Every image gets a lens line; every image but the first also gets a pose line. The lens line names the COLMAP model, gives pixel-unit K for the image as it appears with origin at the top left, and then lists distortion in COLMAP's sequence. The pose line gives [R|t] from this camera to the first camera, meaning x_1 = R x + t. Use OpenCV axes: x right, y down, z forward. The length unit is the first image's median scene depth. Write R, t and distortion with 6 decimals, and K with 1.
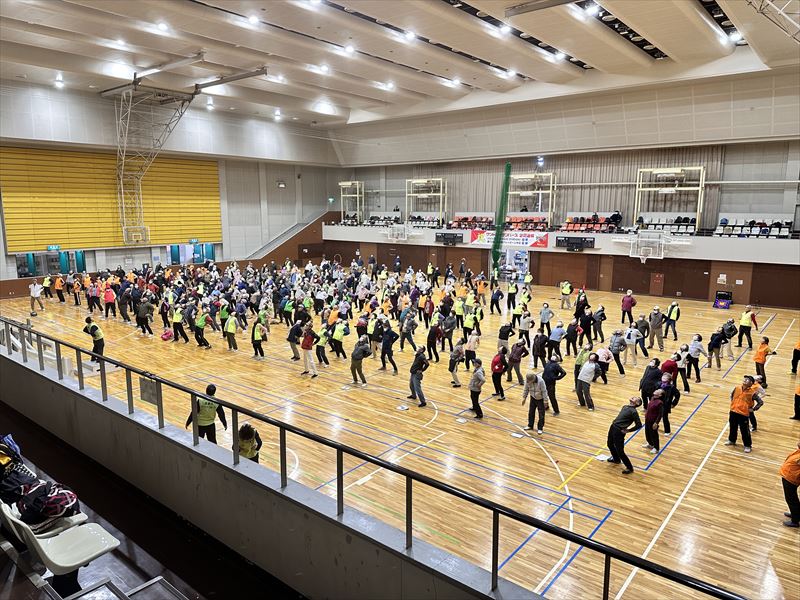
lens RADIAL K [[562.1, 0, 400.5], [0, 562.1, 300.7], [0, 0, 1]] dist [0.048920, -0.061177]
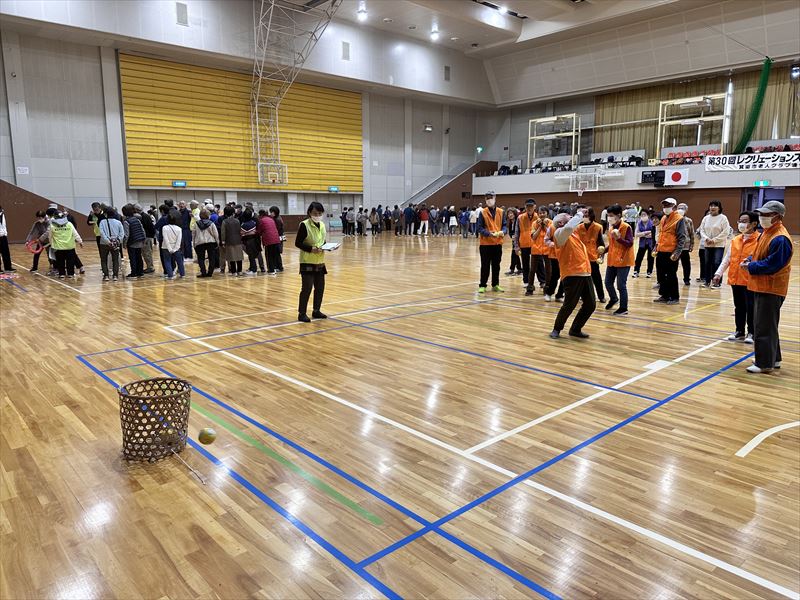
lens RADIAL K [[562.1, 0, 394.1], [0, 562.1, 299.0], [0, 0, 1]] dist [0.048920, -0.061177]
pose [[0.988000, 0.017214, -0.153493, -0.145791], [-0.017045, 0.999852, 0.002415, 0.052920], [0.153512, 0.000230, 0.988147, 0.196713]]
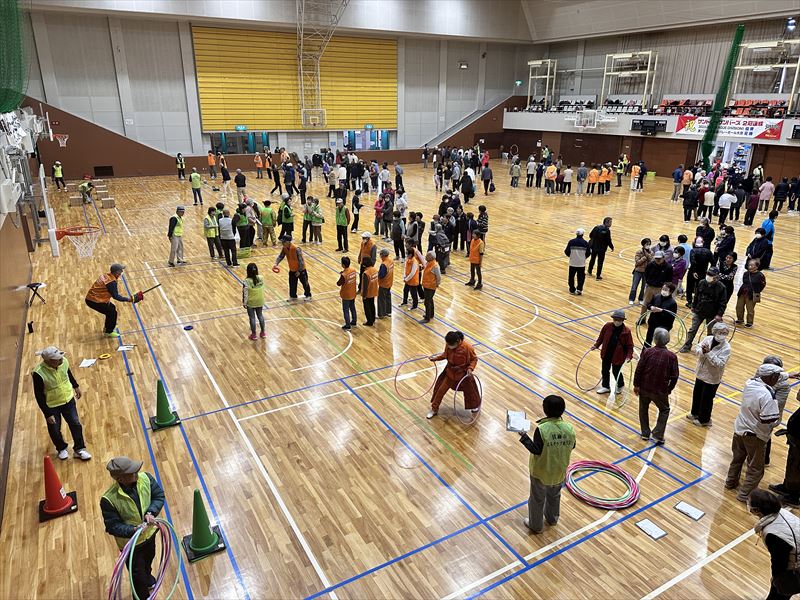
lens RADIAL K [[562.1, 0, 394.0], [0, 562.1, 303.6], [0, 0, 1]] dist [0.048920, -0.061177]
pose [[0.933924, 0.122418, -0.335858, 0.047313], [-0.061043, 0.980349, 0.187587, 0.011000], [0.352222, -0.154690, 0.923044, 0.052013]]
